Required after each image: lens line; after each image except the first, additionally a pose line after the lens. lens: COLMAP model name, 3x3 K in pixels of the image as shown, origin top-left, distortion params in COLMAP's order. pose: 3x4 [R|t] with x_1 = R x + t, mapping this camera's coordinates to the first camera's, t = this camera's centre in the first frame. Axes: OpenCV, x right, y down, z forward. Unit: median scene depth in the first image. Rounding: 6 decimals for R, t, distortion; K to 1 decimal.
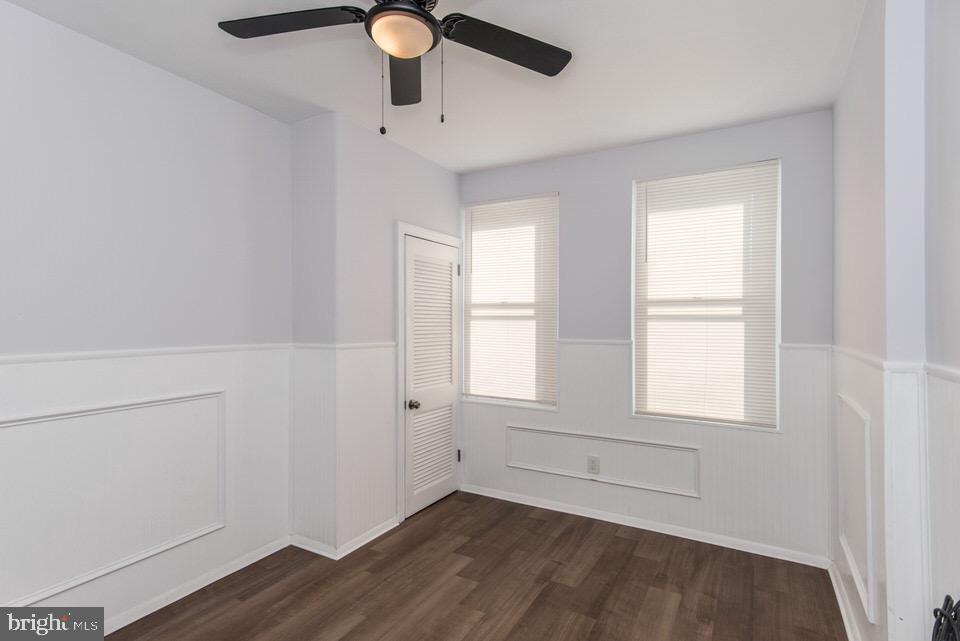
lens RADIAL K [[485.4, 0, 478.6], [0, 485.4, 308.4], [0, 0, 1]] dist [0.006819, -0.001243]
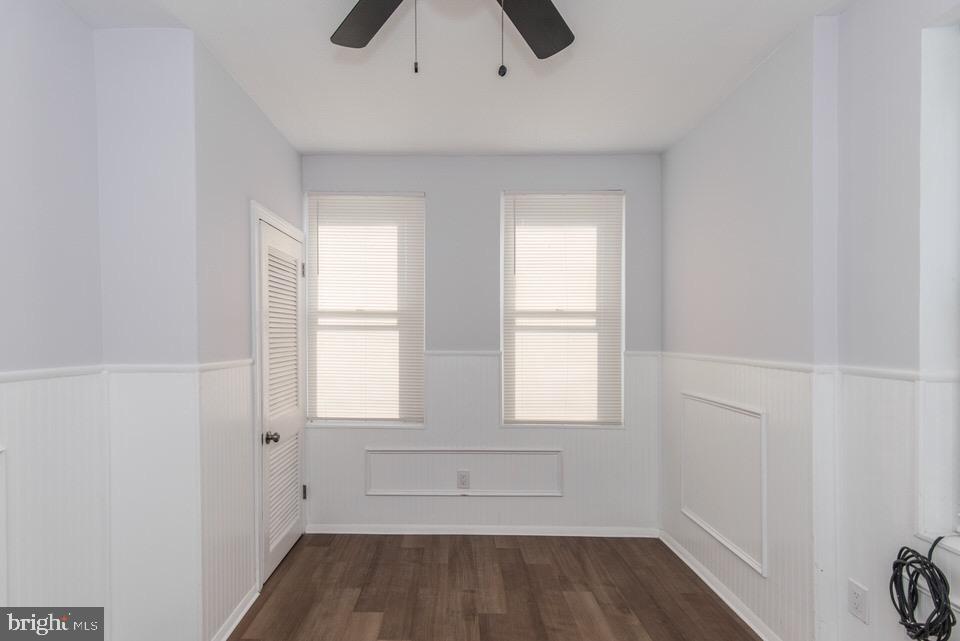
lens RADIAL K [[485.4, 0, 475.8], [0, 485.4, 325.8], [0, 0, 1]] dist [0.006819, -0.001243]
pose [[0.872402, 0.007367, 0.488734, -0.233152], [-0.014782, 0.999827, 0.011316, 0.003561], [-0.488566, -0.017096, 0.872360, 0.156545]]
